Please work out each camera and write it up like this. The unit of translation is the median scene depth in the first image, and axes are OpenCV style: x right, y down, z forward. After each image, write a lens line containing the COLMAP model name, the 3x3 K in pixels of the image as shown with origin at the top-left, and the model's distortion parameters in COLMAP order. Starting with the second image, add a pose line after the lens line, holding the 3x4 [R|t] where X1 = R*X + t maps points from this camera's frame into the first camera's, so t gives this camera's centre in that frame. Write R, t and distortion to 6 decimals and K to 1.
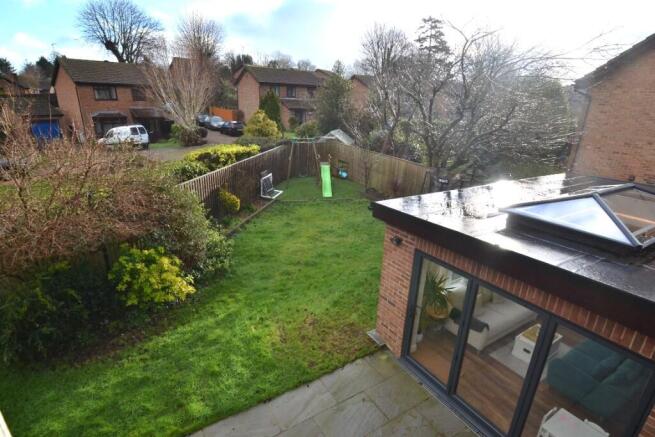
lens RADIAL K [[343.7, 0, 325.9], [0, 343.7, 228.7], [0, 0, 1]] dist [-0.003182, -0.000715]
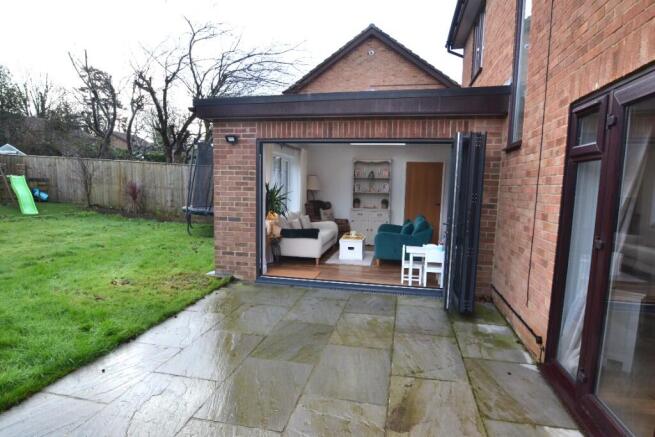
lens RADIAL K [[385.0, 0, 328.2], [0, 385.0, 233.9], [0, 0, 1]] dist [0.001910, -0.026651]
pose [[0.682531, -0.108328, 0.722784, -0.127659], [0.253422, 0.962677, -0.095026, 0.146525], [-0.685513, 0.248028, 0.684510, 0.066595]]
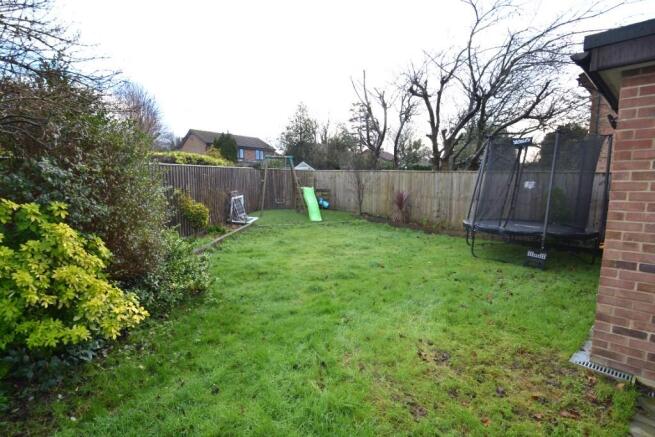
lens RADIAL K [[326.9, 0, 321.6], [0, 326.9, 234.4], [0, 0, 1]] dist [-0.018485, -0.000530]
pose [[0.983039, -0.053603, 0.175386, -0.101872], [0.089549, 0.974872, -0.203975, 0.078980], [-0.160045, 0.216221, 0.963138, 0.245578]]
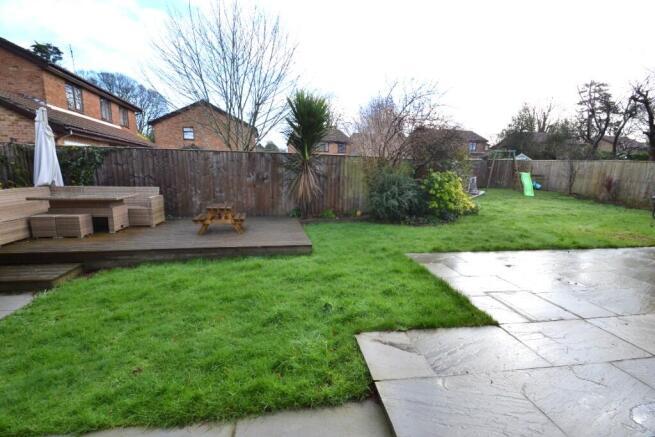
lens RADIAL K [[294.2, 0, 323.9], [0, 294.2, 232.9], [0, 0, 1]] dist [0.017281, -0.016231]
pose [[0.914446, 0.068806, -0.398815, -0.192463], [-0.134562, 0.981068, -0.139277, 0.223359], [0.381682, 0.181026, 0.906393, -0.114840]]
